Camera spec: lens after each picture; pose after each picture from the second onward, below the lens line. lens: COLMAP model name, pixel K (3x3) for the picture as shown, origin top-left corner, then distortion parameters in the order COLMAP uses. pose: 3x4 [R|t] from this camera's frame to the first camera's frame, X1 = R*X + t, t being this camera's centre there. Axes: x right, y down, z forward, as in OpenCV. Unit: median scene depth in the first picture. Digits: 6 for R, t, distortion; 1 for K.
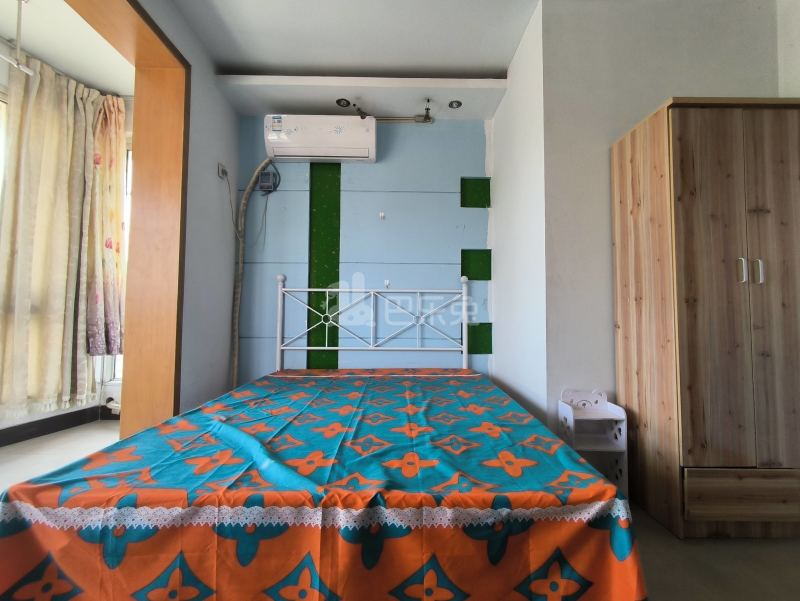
lens RADIAL K [[365.0, 0, 400.1], [0, 365.0, 296.5], [0, 0, 1]] dist [0.002835, 0.001425]
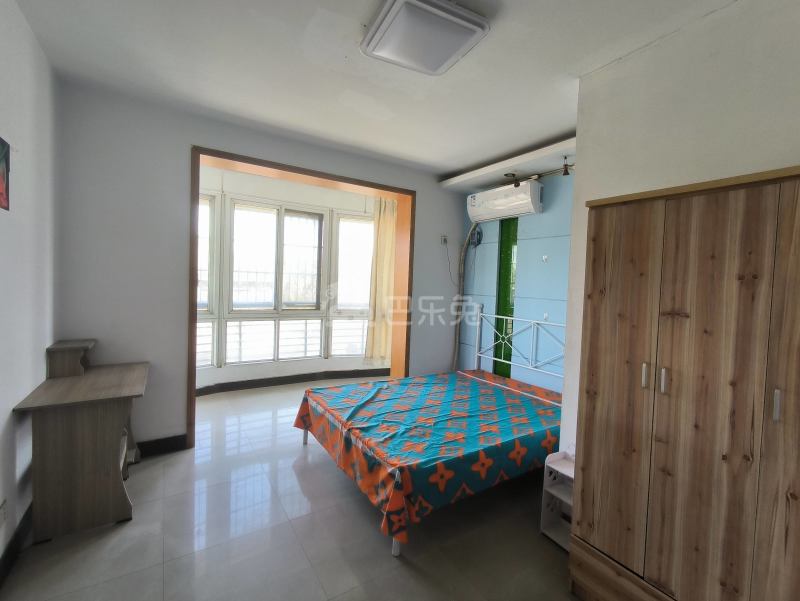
lens RADIAL K [[366.2, 0, 398.8], [0, 366.2, 295.8], [0, 0, 1]] dist [0.006547, -0.001016]
pose [[0.526022, 0.044641, -0.849299, 1.316086], [0.005624, 0.998417, 0.055962, -0.316688], [0.850452, -0.034214, 0.524938, -0.038919]]
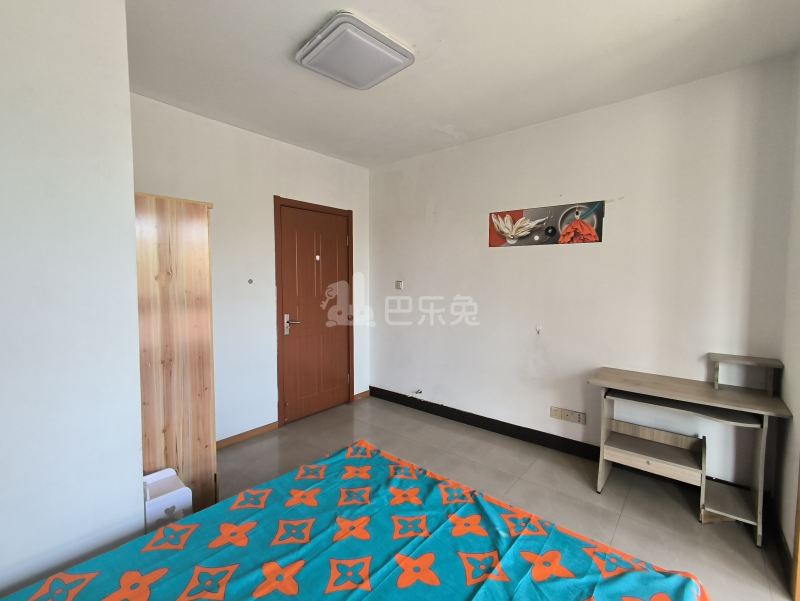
lens RADIAL K [[365.0, 0, 400.1], [0, 365.0, 296.5], [0, 0, 1]] dist [0.002835, 0.001425]
pose [[-0.761117, -0.038902, 0.647447, -0.601744], [-0.035128, 0.999207, 0.018742, -0.247275], [-0.647663, -0.008479, -0.761880, 1.487810]]
